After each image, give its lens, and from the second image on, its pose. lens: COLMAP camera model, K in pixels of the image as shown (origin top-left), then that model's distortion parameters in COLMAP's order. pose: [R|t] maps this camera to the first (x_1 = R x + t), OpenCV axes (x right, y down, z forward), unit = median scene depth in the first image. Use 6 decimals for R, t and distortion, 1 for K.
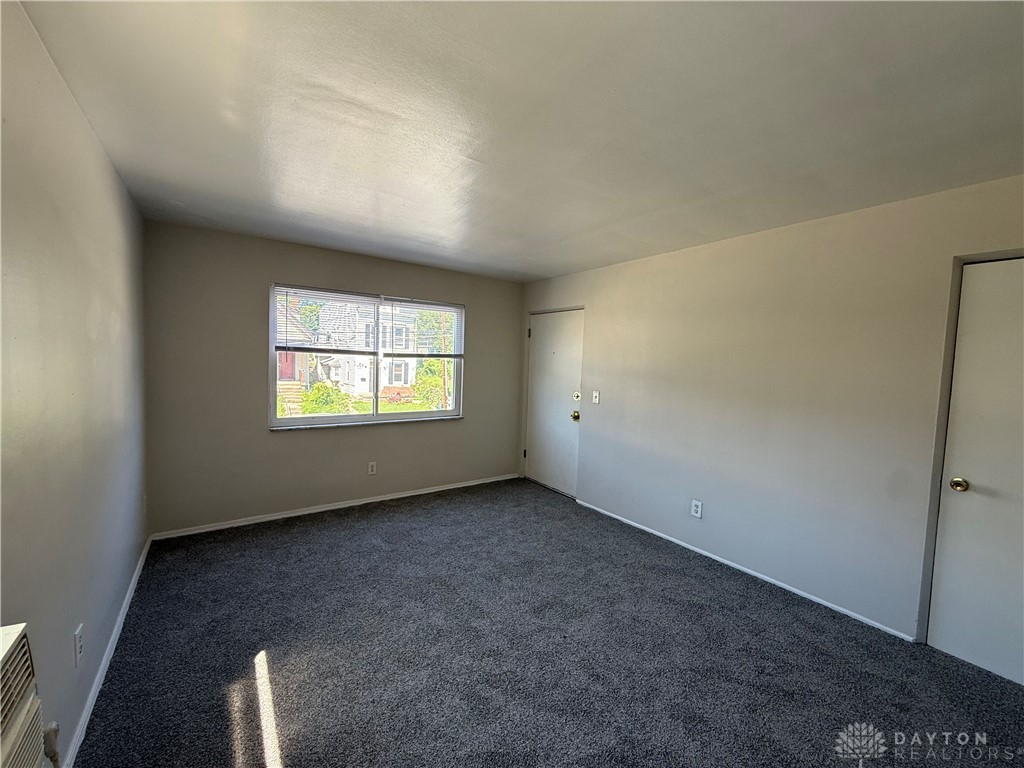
lens RADIAL K [[408.4, 0, 509.9], [0, 408.4, 380.2], [0, 0, 1]] dist [-0.003238, 0.000587]
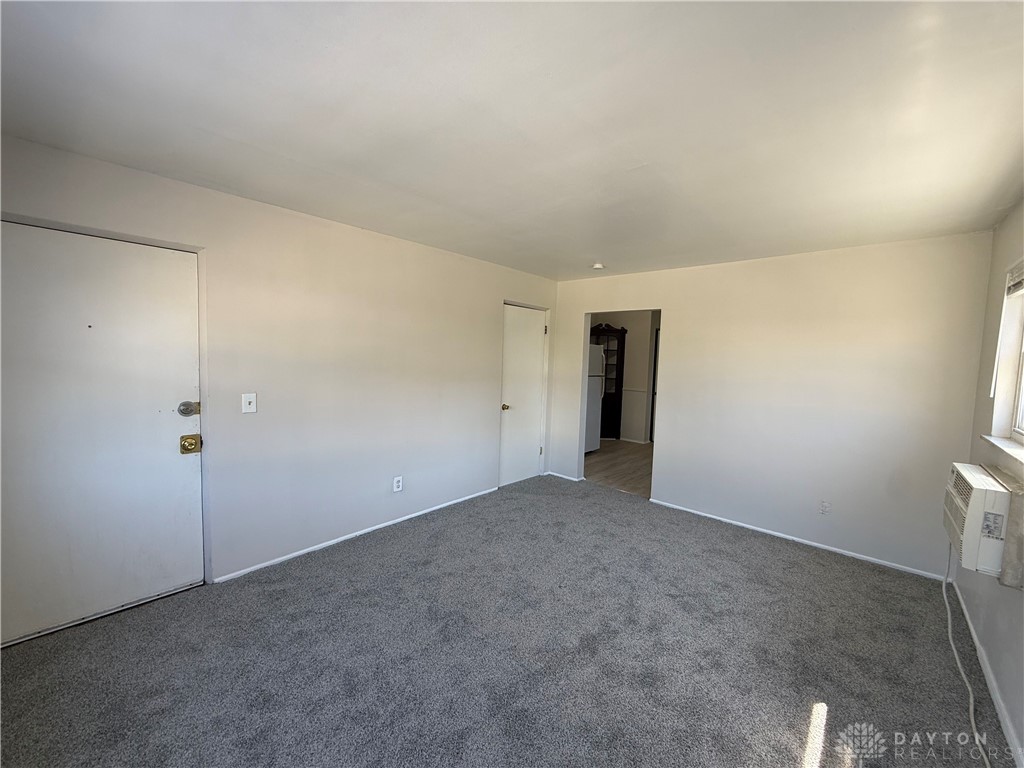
lens RADIAL K [[408.4, 0, 509.3], [0, 408.4, 386.3], [0, 0, 1]] dist [-0.003238, 0.000587]
pose [[-0.210695, -0.117222, 0.970498, -0.580457], [0.012530, 0.992379, 0.122586, -0.067002], [-0.977472, 0.037989, -0.207620, 0.853940]]
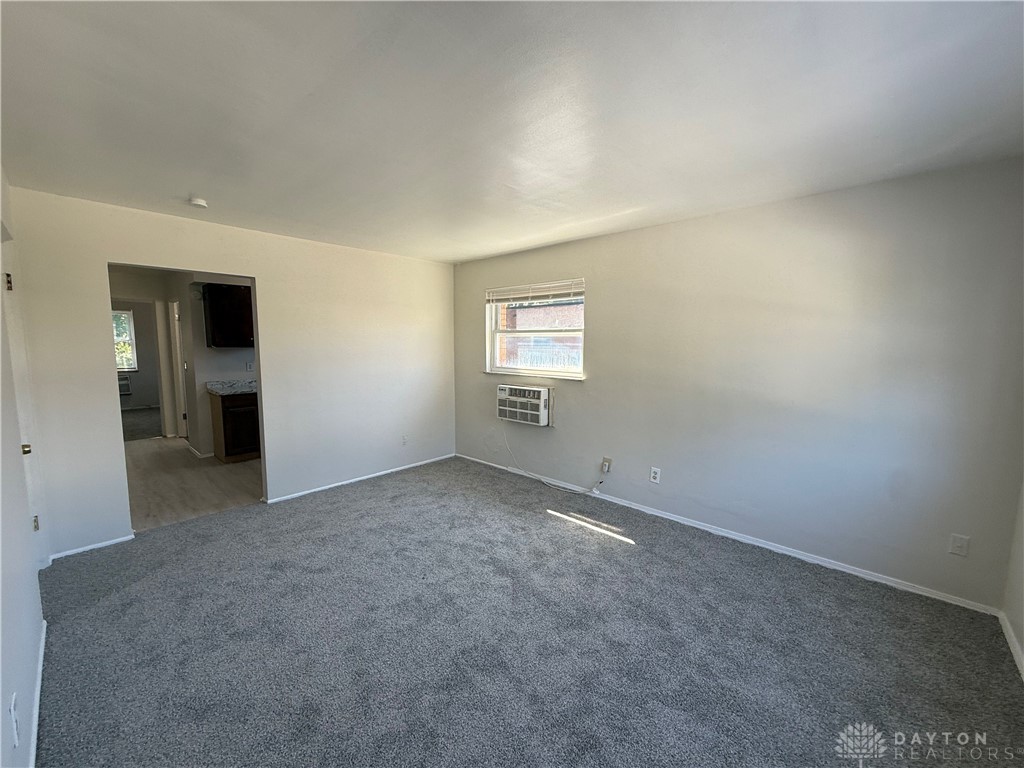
lens RADIAL K [[408.4, 0, 511.3], [0, 408.4, 385.5], [0, 0, 1]] dist [-0.003238, 0.000587]
pose [[-0.977387, -0.017690, -0.210716, 0.091502], [-0.050324, 0.987323, 0.150534, -0.059059], [0.205382, 0.157734, -0.965887, 1.292178]]
